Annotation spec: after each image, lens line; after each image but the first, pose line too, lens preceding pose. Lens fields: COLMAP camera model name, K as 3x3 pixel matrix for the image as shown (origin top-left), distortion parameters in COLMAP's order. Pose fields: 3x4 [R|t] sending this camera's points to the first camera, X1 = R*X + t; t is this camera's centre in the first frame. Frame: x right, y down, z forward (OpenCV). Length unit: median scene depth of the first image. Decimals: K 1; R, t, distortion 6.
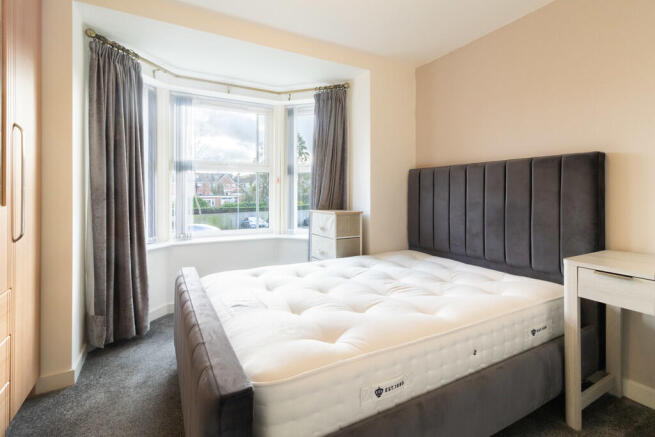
lens RADIAL K [[301.9, 0, 311.4], [0, 301.9, 196.4], [0, 0, 1]] dist [0.003587, 0.000717]
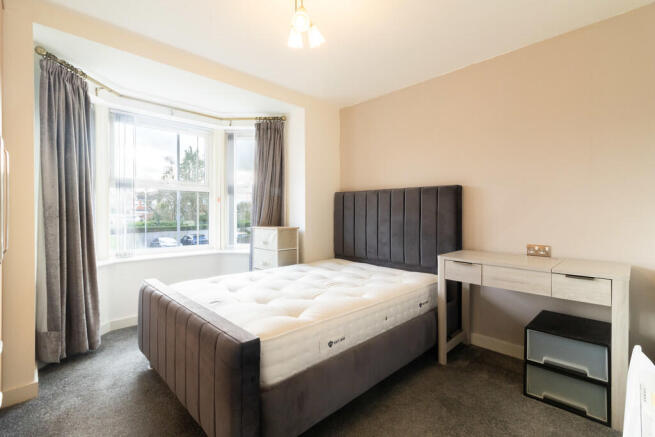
lens RADIAL K [[305.4, 0, 315.5], [0, 305.4, 215.7], [0, 0, 1]] dist [-0.000644, 0.000141]
pose [[0.959015, 0.000075, 0.283356, -0.139445], [-0.000770, 0.999997, 0.002340, 0.002746], [-0.283355, -0.002463, 0.959012, -0.217210]]
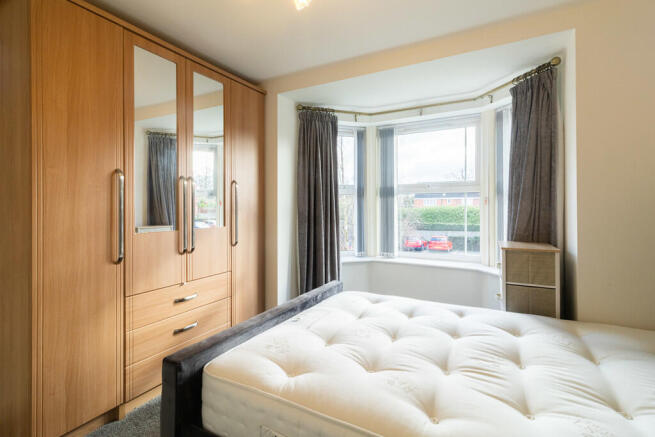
lens RADIAL K [[308.1, 0, 339.7], [0, 308.1, 204.5], [0, 0, 1]] dist [-0.000498, -0.000115]
pose [[0.573034, -0.009663, -0.819474, 0.571077], [-0.006173, 0.999851, -0.016106, -0.044662], [0.819508, 0.014288, 0.572889, 0.297702]]
